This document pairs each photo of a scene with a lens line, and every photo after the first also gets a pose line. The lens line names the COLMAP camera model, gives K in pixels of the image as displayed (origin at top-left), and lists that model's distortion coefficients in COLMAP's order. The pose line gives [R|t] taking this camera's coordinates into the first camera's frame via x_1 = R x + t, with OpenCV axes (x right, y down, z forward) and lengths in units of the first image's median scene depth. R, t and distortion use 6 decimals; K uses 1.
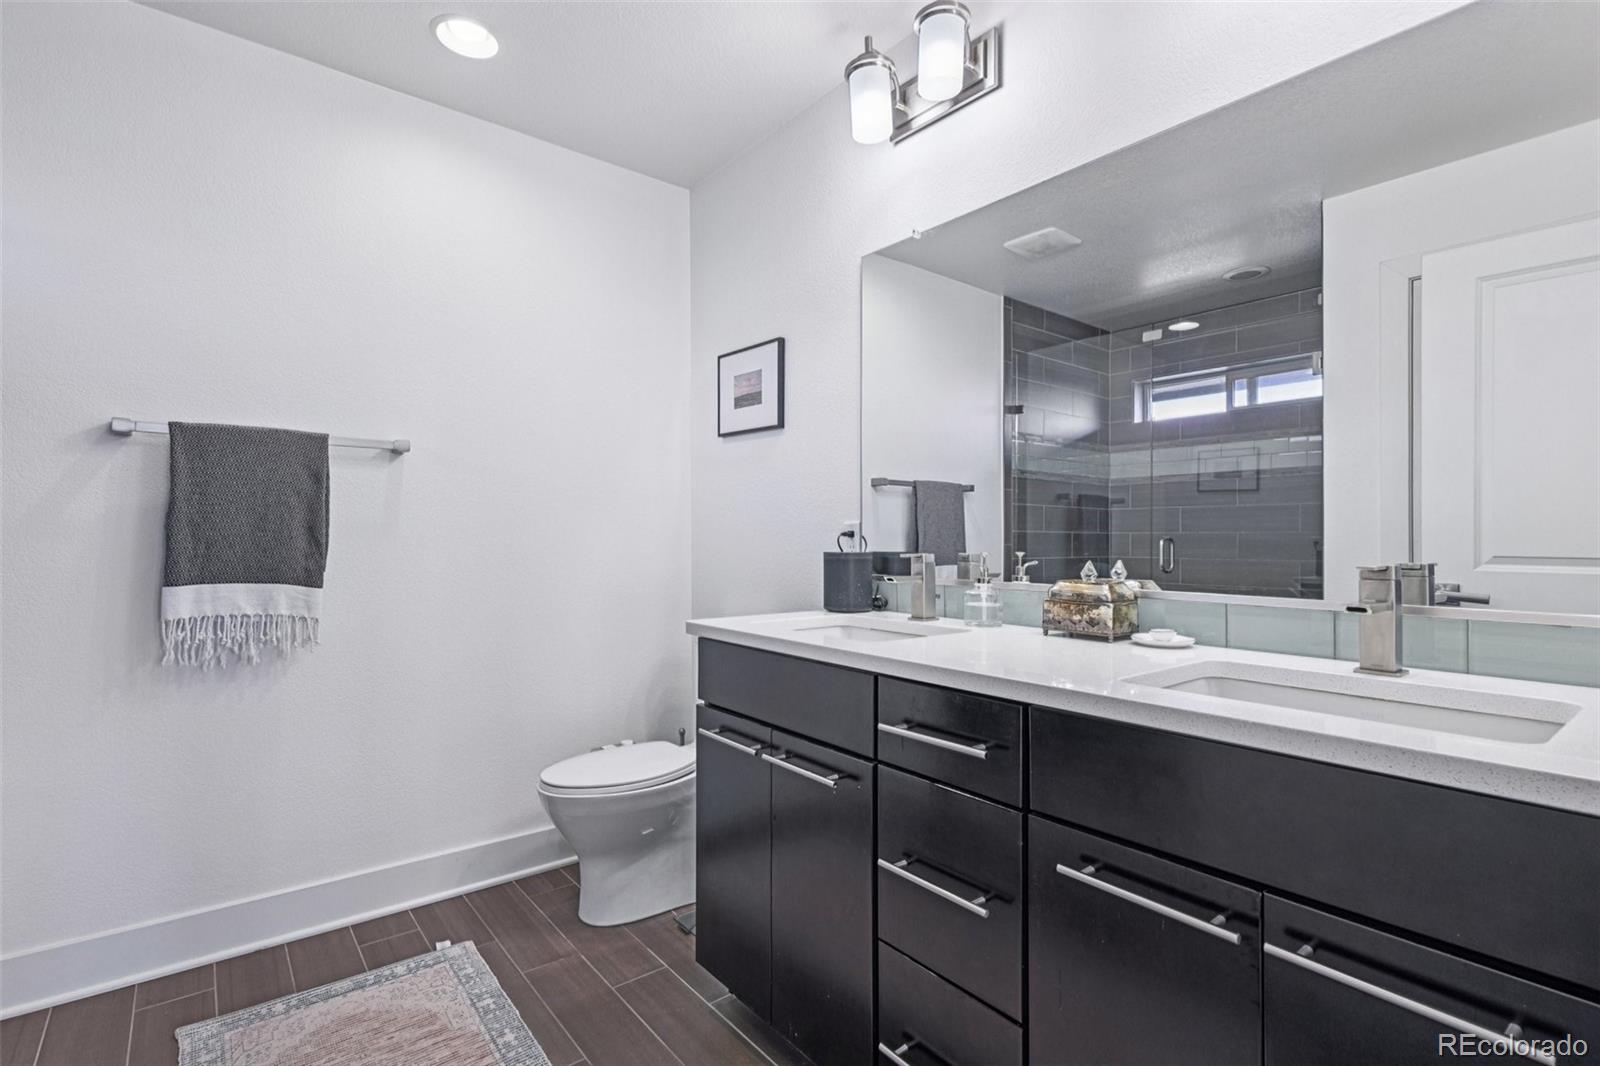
lens RADIAL K [[744.6, 0, 797.0], [0, 744.6, 541.7], [0, 0, 1]] dist [0.002526, 0.000321]
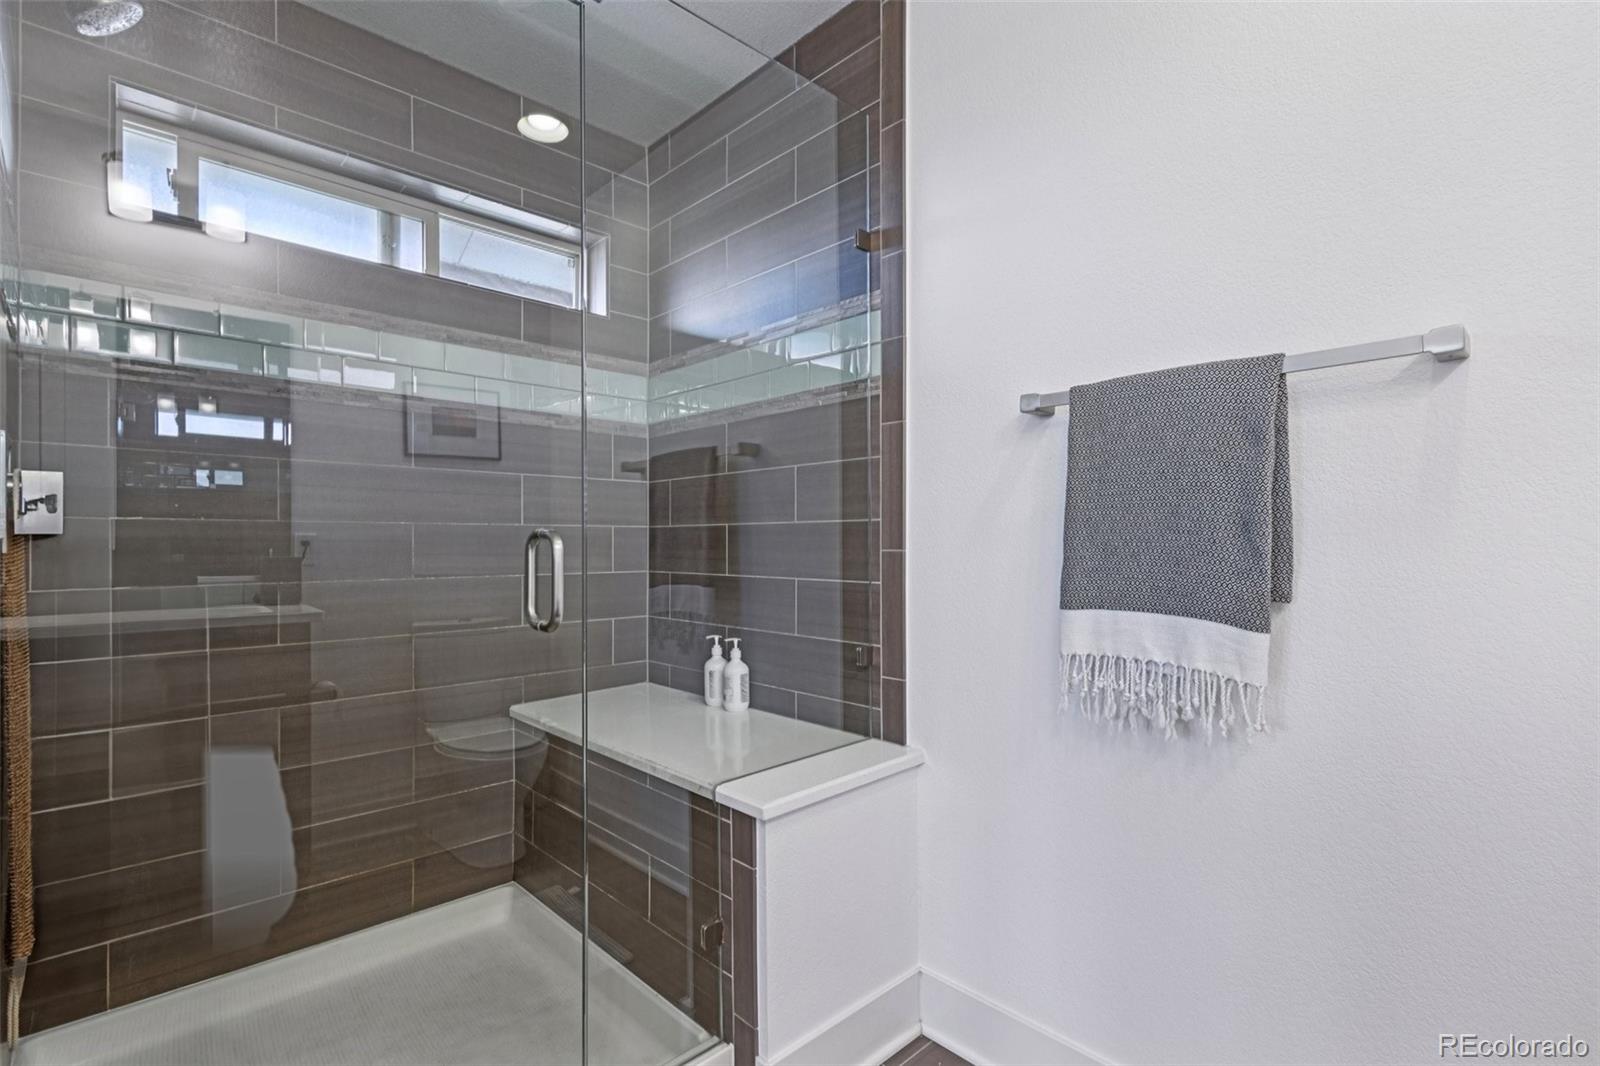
lens RADIAL K [[744.6, 0, 797.9], [0, 744.6, 547.1], [0, 0, 1]] dist [0.002526, 0.000321]
pose [[0.082629, 0.007359, -0.996553, -0.118145], [0.009714, 0.999919, 0.008189, -0.010133], [0.996533, -0.010357, 0.082551, 0.640719]]
